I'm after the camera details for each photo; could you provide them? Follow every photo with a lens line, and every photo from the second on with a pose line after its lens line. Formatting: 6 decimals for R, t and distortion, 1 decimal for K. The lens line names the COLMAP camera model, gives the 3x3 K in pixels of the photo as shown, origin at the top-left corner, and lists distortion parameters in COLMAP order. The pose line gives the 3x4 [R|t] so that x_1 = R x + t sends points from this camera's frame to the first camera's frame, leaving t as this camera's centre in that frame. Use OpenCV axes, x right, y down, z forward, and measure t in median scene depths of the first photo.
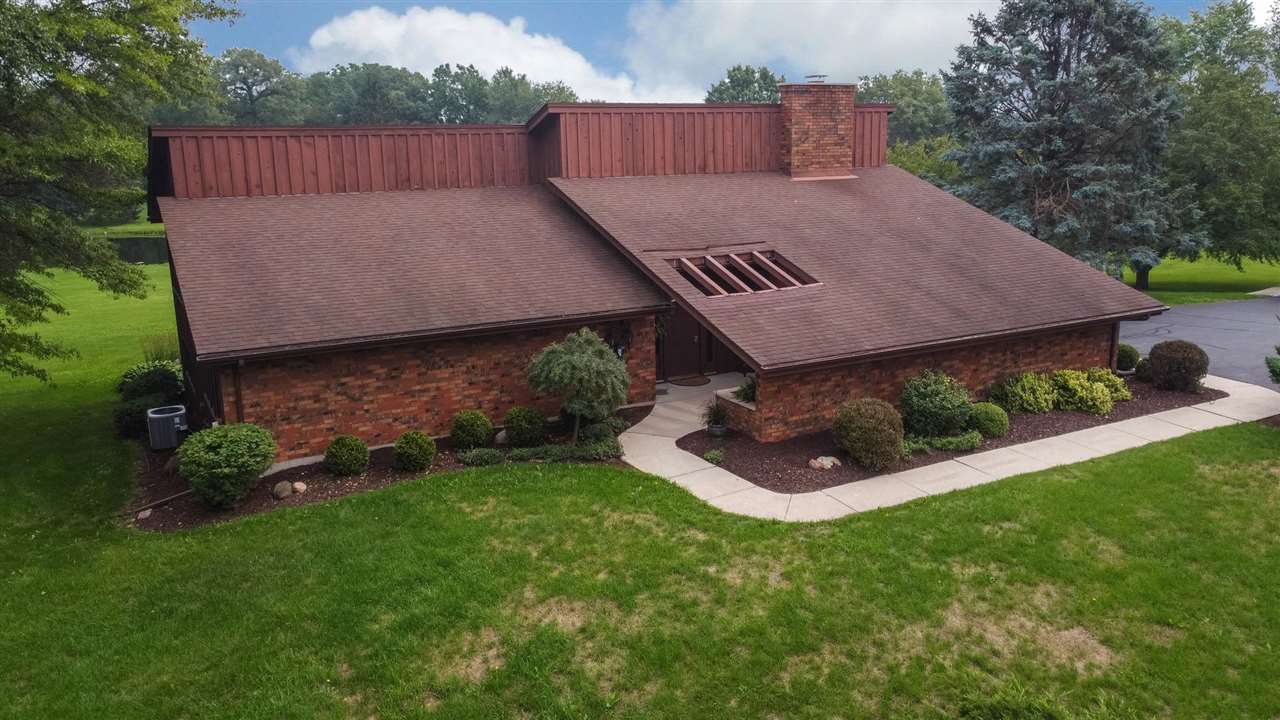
lens RADIAL K [[970.7, 0, 643.9], [0, 970.7, 359.4], [0, 0, 1]] dist [-0.003253, 0.004238]
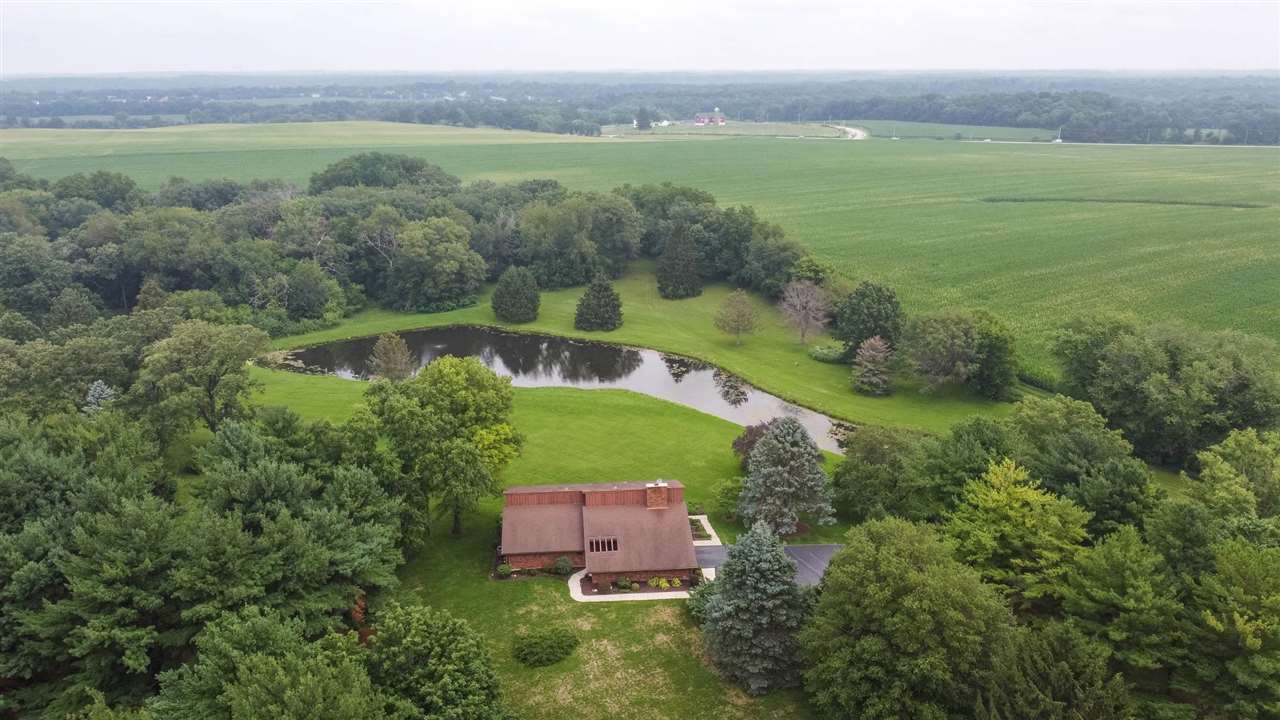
lens RADIAL K [[970.7, 0, 637.8], [0, 970.7, 352.2], [0, 0, 1]] dist [-0.003253, 0.004238]
pose [[0.911147, 0.122074, -0.393585, 2.109590], [-0.096061, 0.991721, 0.085210, -1.520068], [0.400728, -0.039831, 0.915331, -3.451062]]
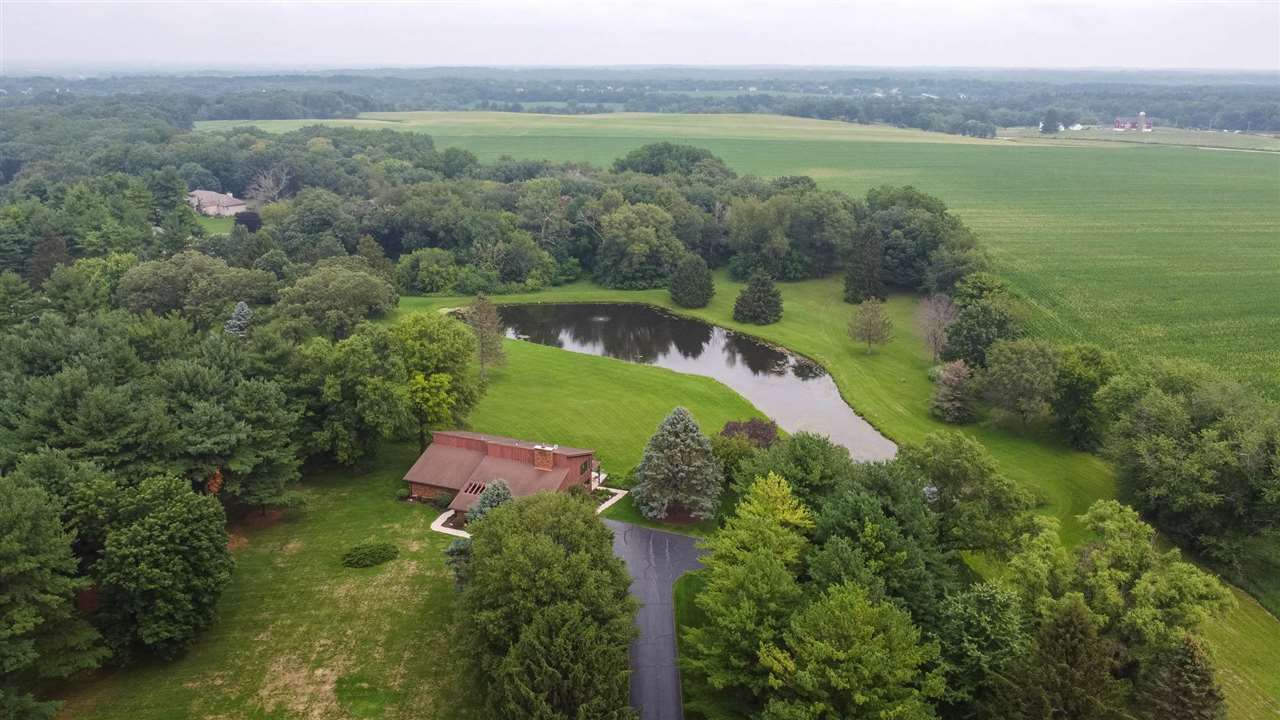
lens RADIAL K [[970.7, 0, 644.0], [0, 970.7, 367.4], [0, 0, 1]] dist [-0.003253, 0.004238]
pose [[0.632709, 0.244544, -0.734764, 4.693978], [-0.182186, 0.969204, 0.165688, -1.893081], [0.752654, 0.029031, 0.657776, -1.996552]]
